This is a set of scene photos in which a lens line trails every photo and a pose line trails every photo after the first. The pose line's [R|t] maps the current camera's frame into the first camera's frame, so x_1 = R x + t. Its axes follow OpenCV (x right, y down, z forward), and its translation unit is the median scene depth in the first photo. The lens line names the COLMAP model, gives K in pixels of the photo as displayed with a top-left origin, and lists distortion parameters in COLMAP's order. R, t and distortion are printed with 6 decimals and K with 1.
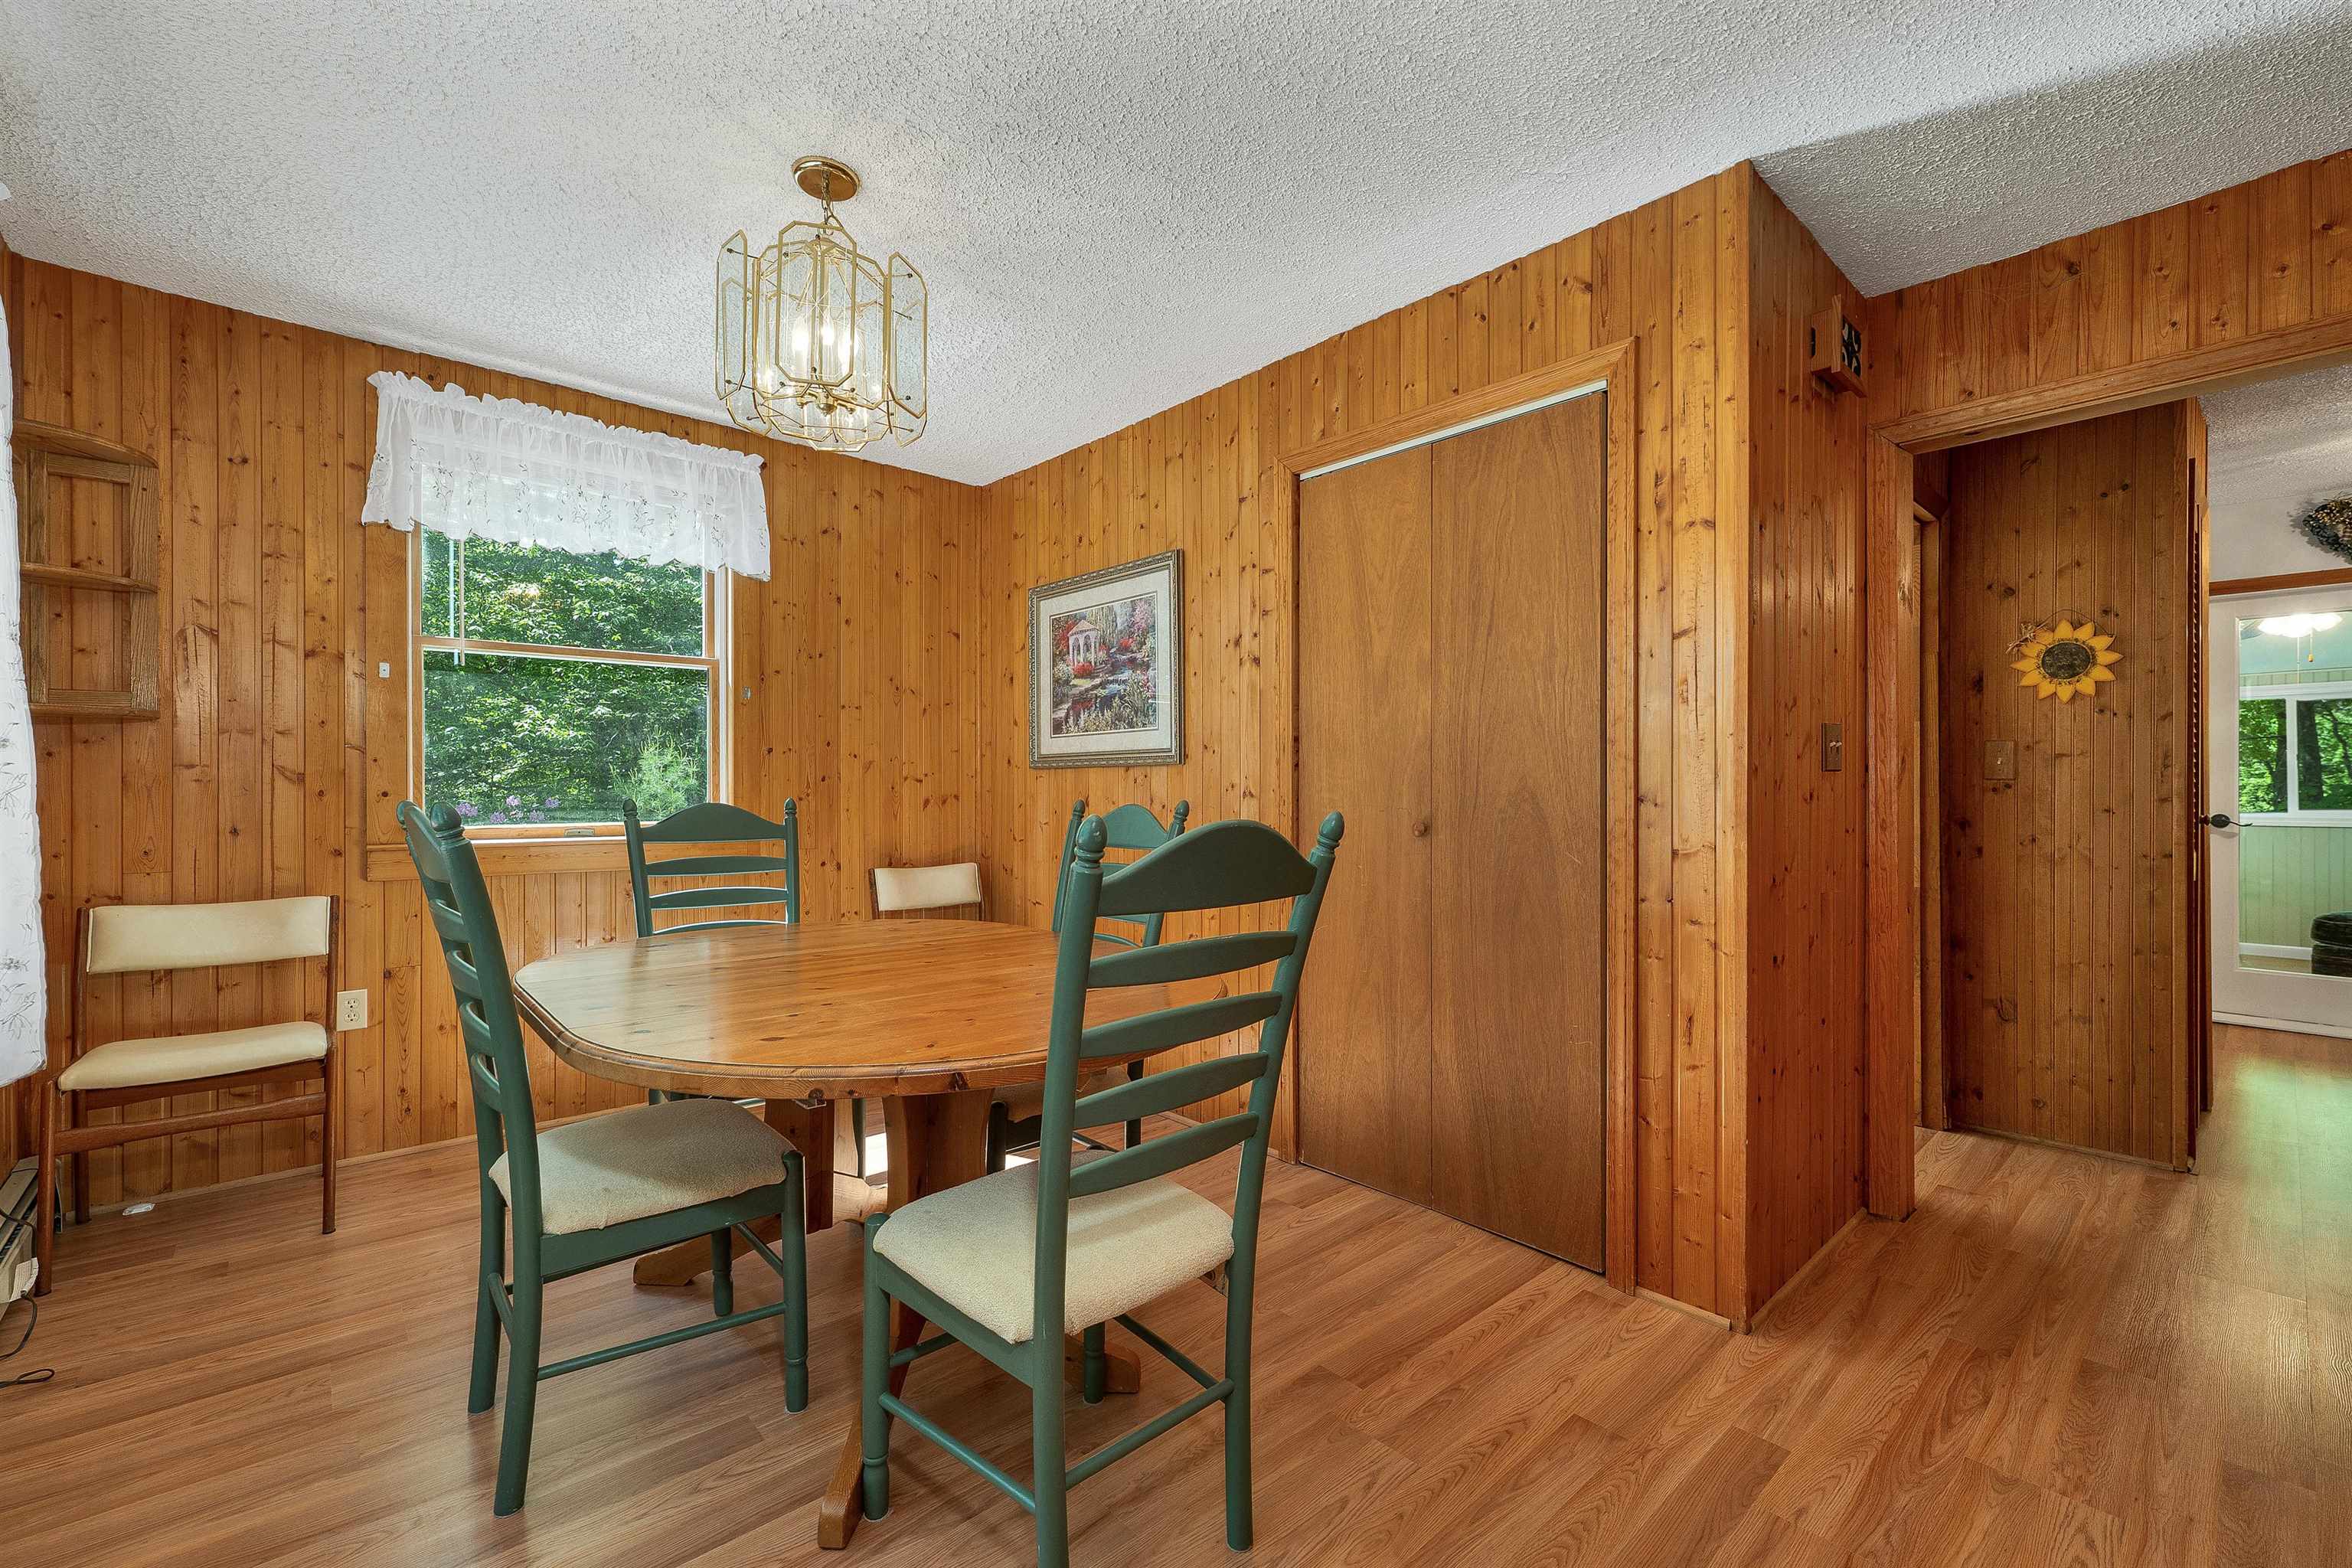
lens RADIAL K [[971.9, 0, 1167.5], [0, 971.9, 787.7], [0, 0, 1]] dist [0.001685, -0.000009]
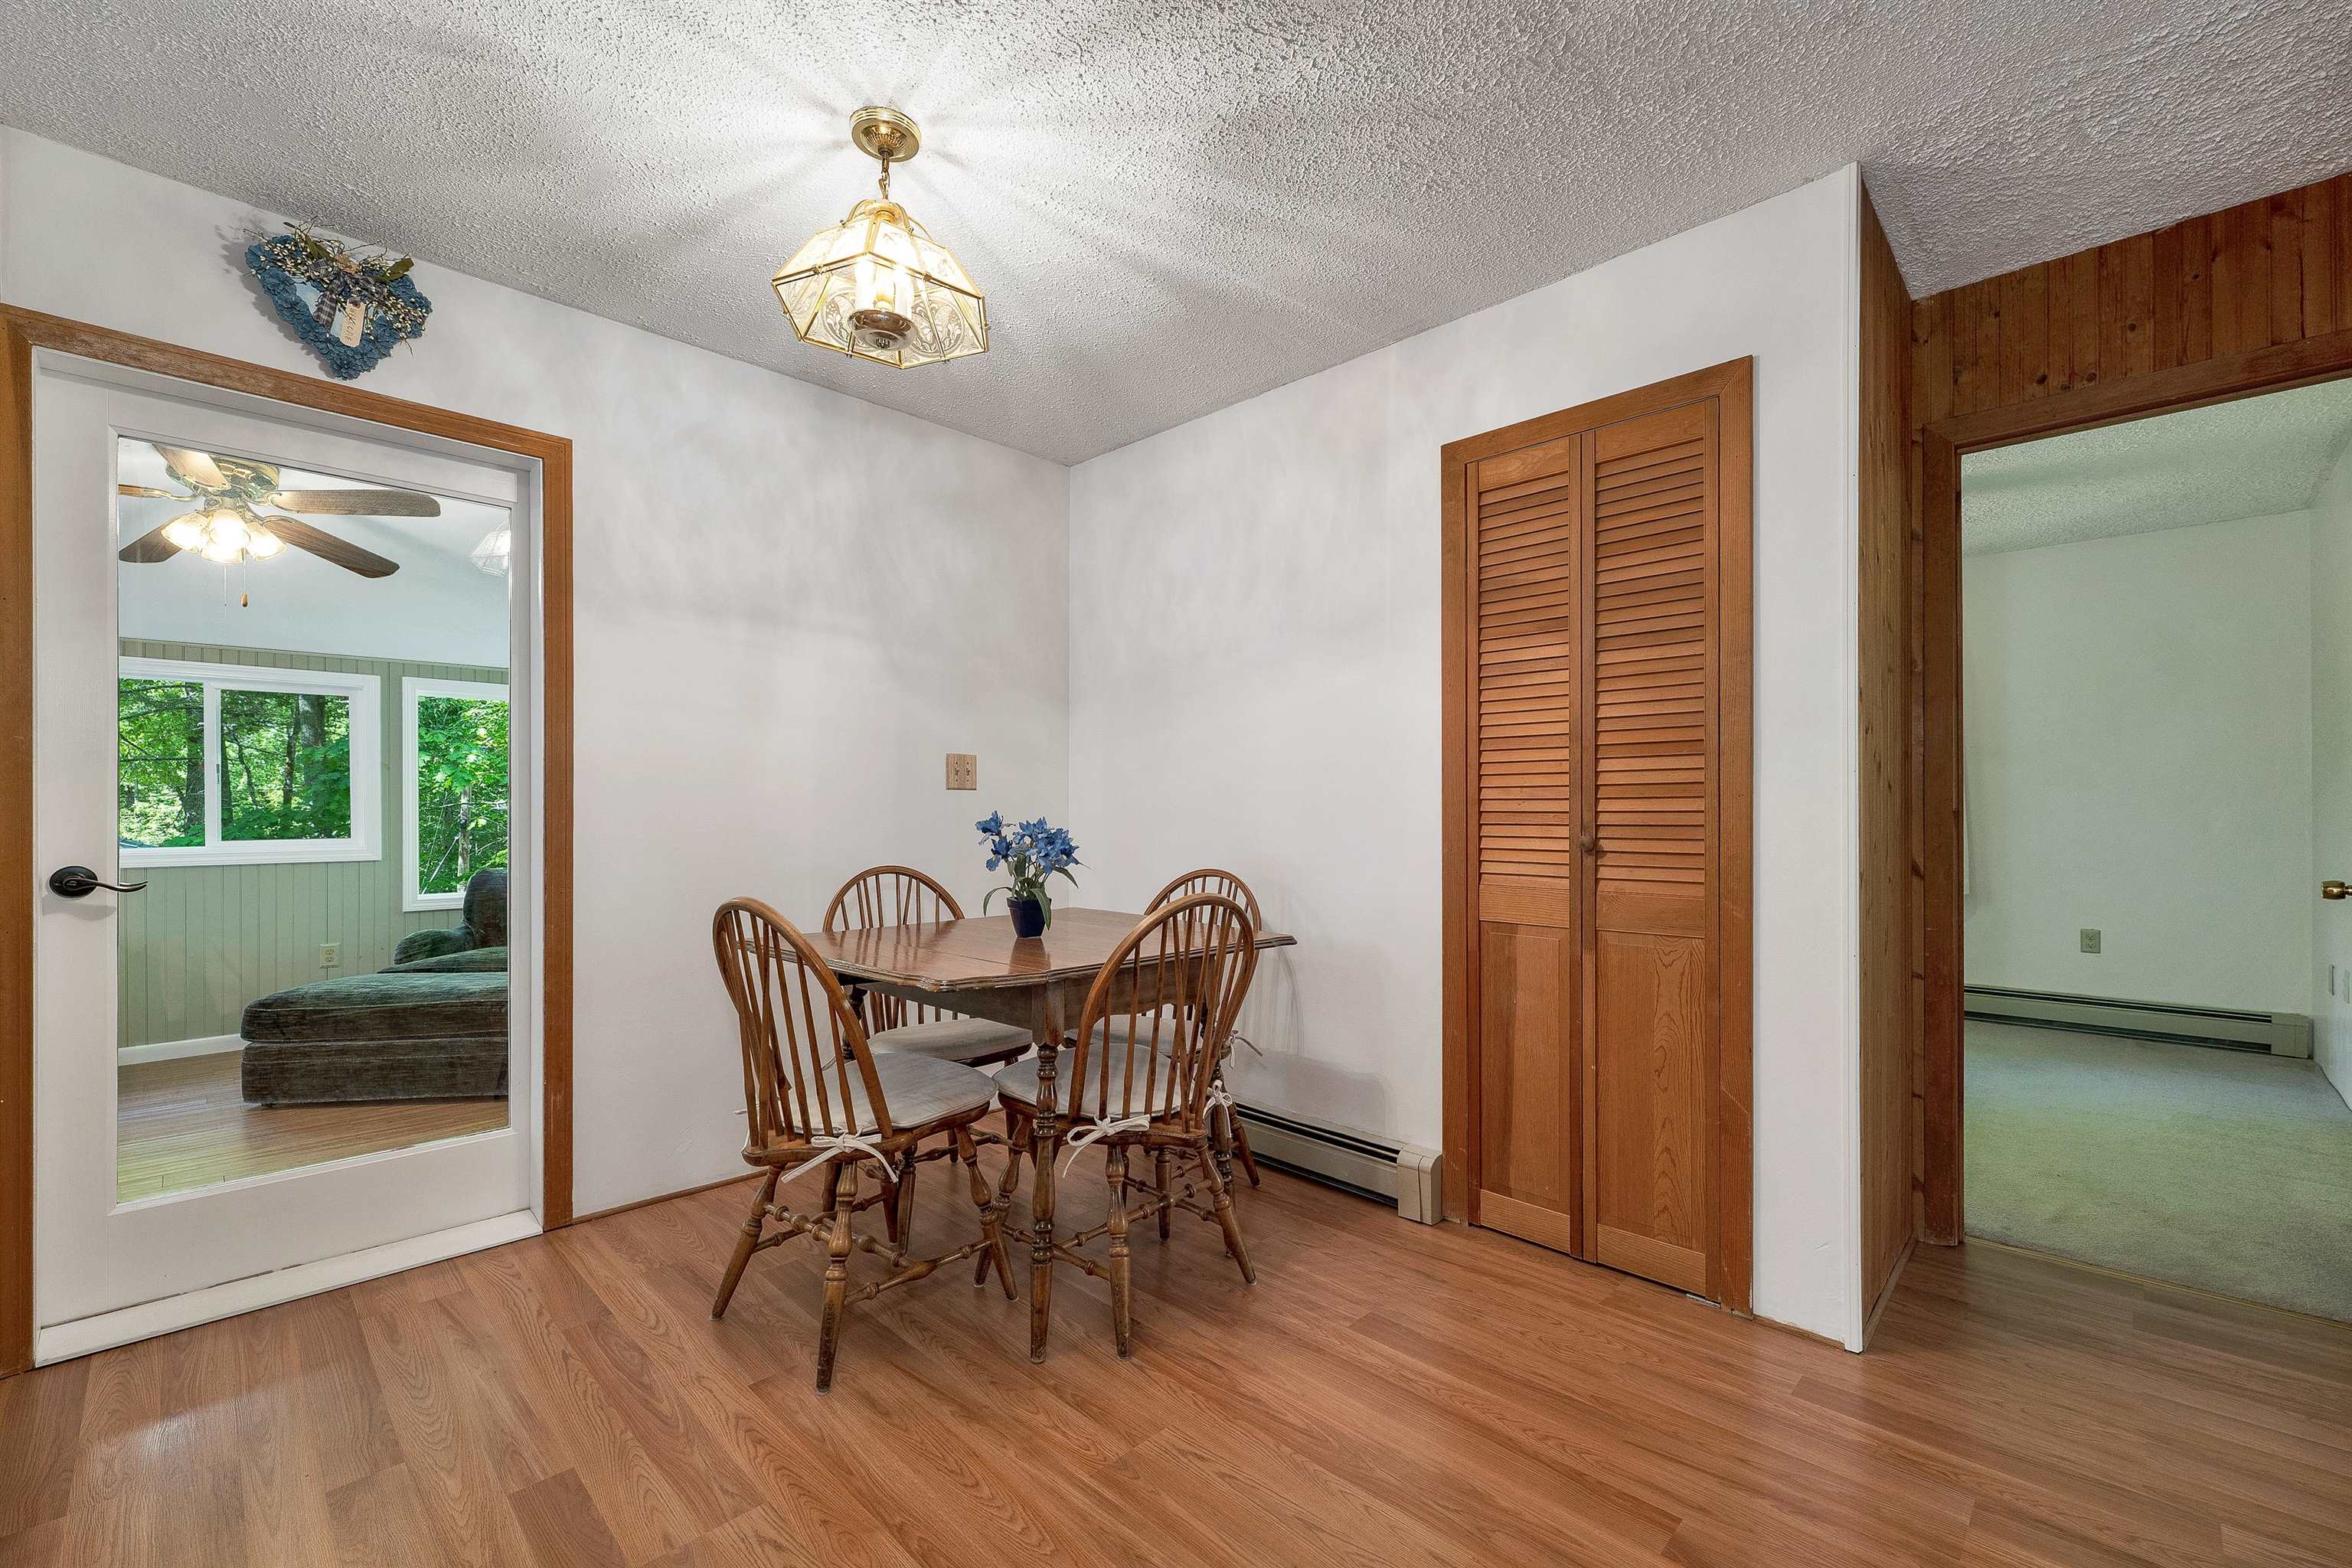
lens RADIAL K [[971.9, 0, 1158.7], [0, 971.9, 808.5], [0, 0, 1]] dist [0.001685, -0.000009]
pose [[-0.064534, 0.003281, 0.997910, 0.311858], [0.005029, 0.999983, -0.002962, 0.003312], [-0.997903, 0.004827, -0.064549, 0.276641]]
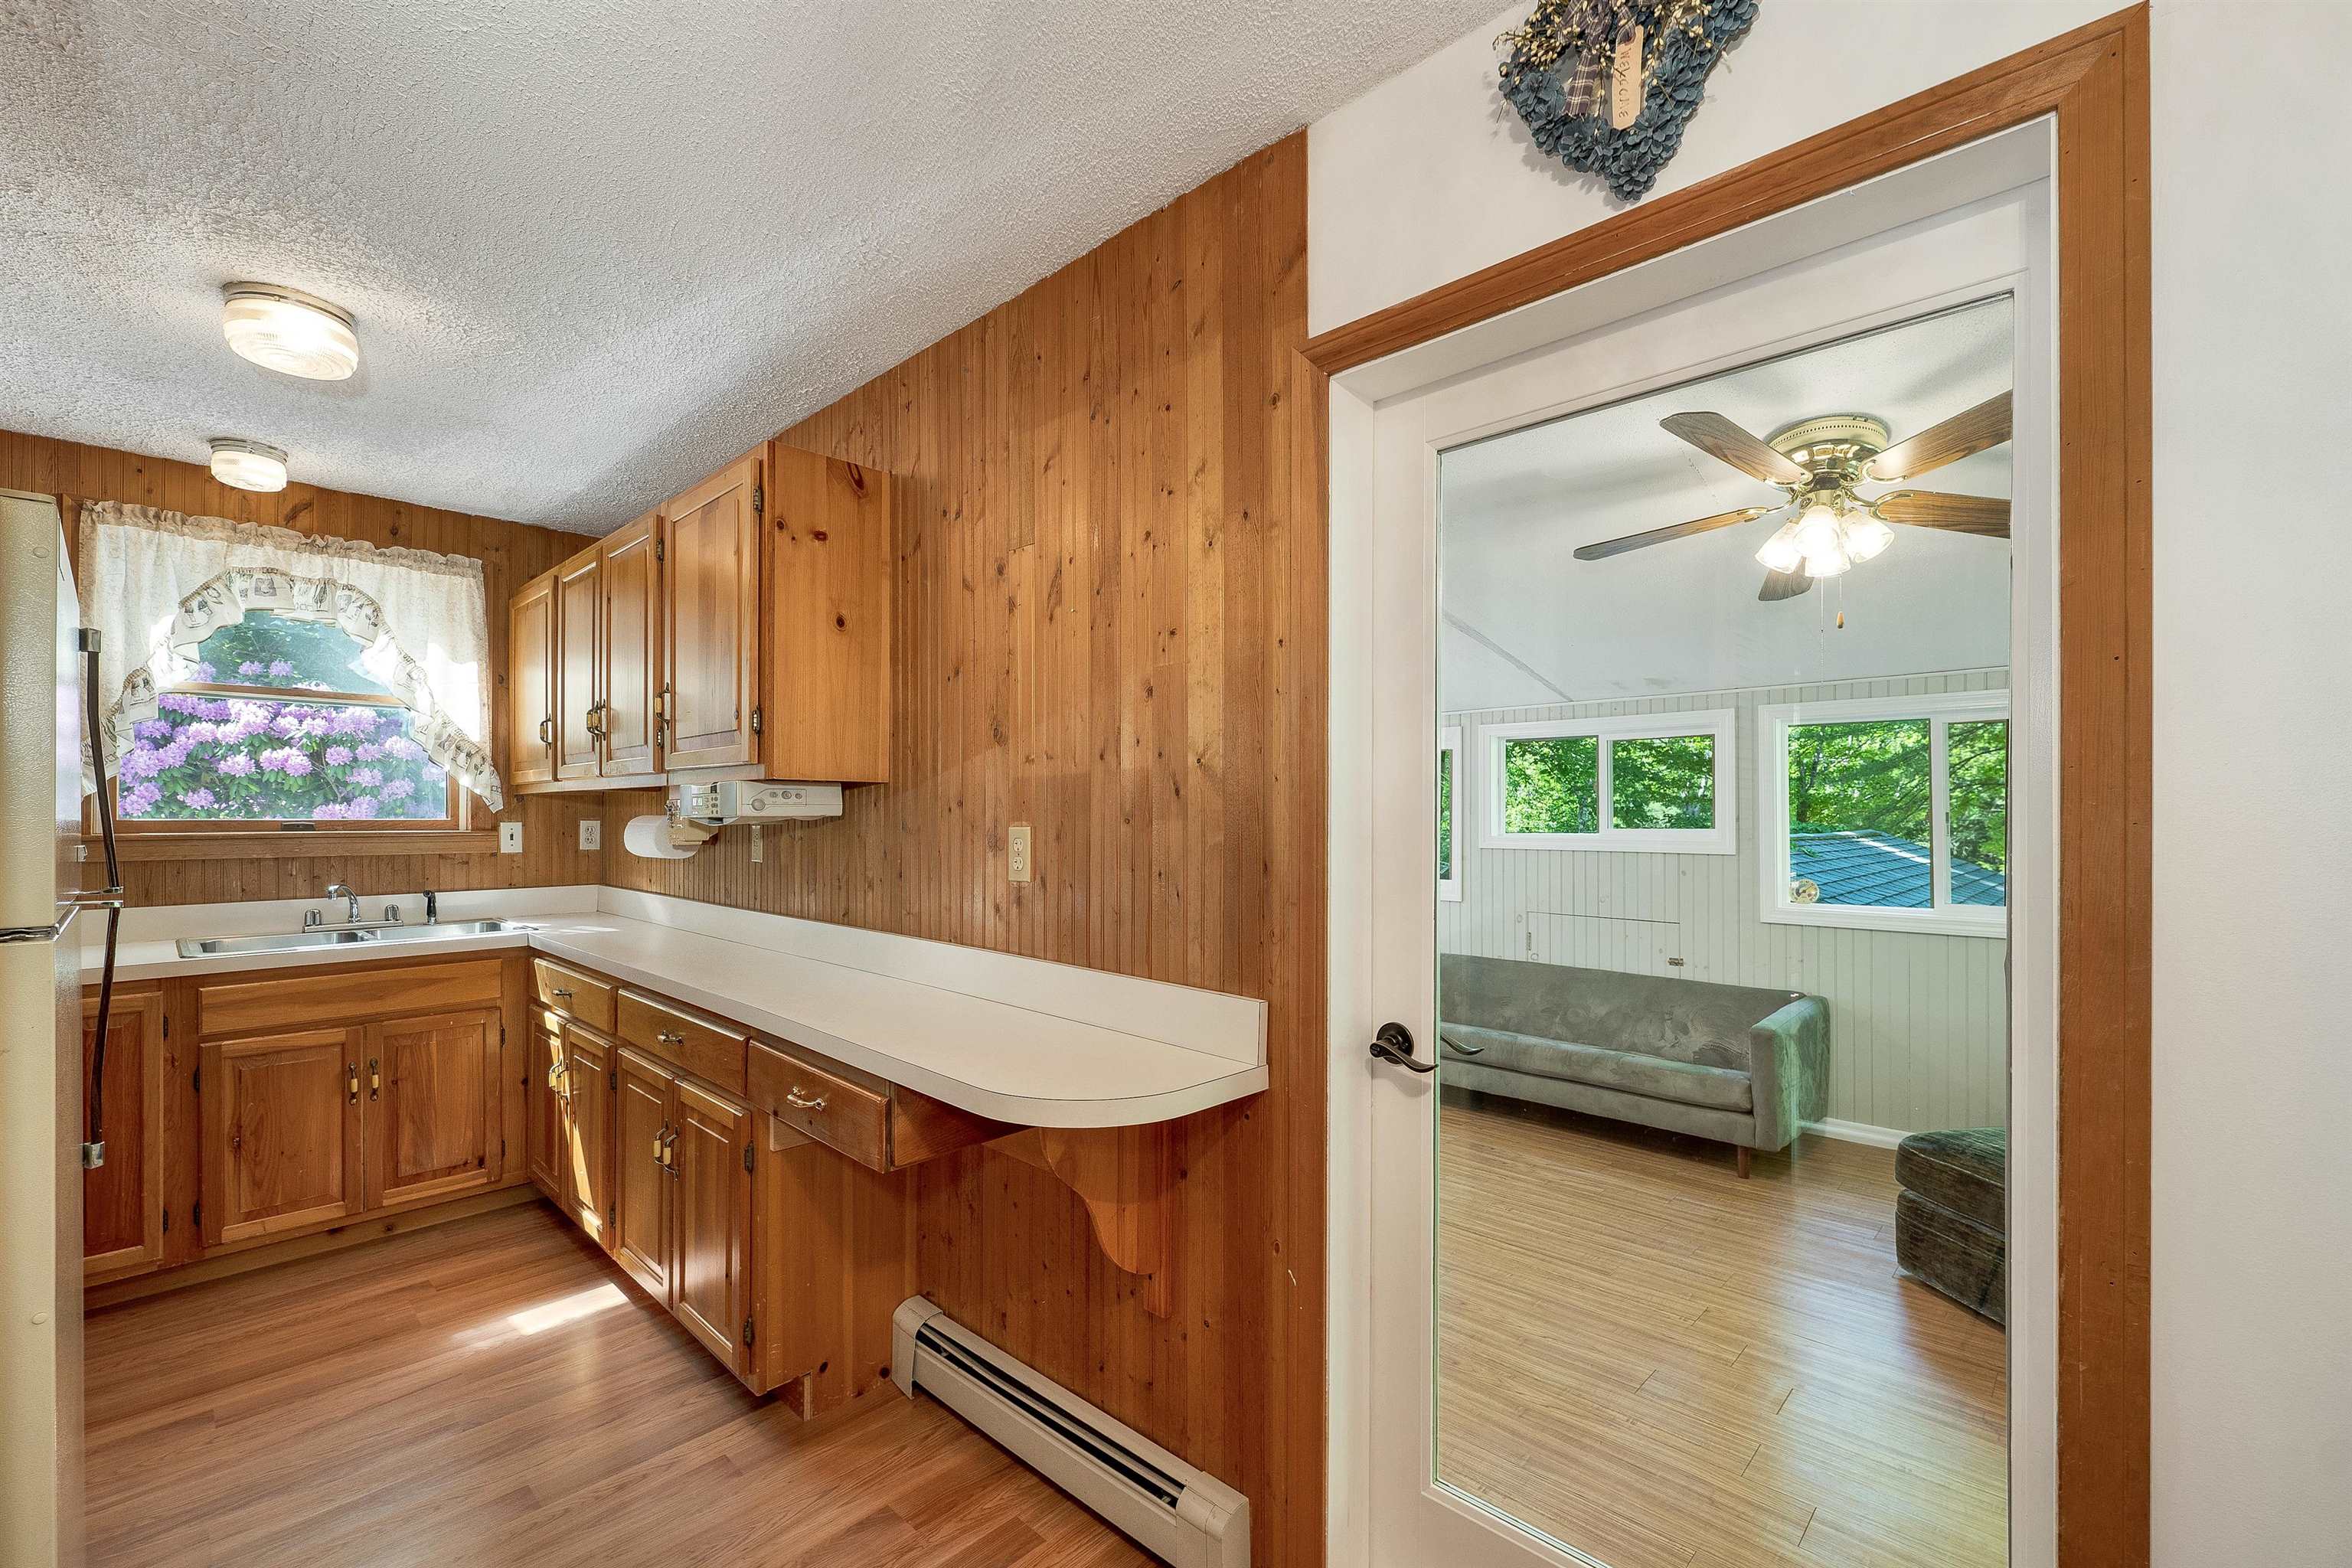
lens RADIAL K [[971.9, 0, 1196.1], [0, 971.9, 810.6], [0, 0, 1]] dist [0.001685, -0.000009]
pose [[0.996459, 0.003542, 0.084000, 0.499076], [-0.002951, 0.999970, -0.007160, -0.022013], [-0.084023, 0.006887, 0.996440, 0.339396]]
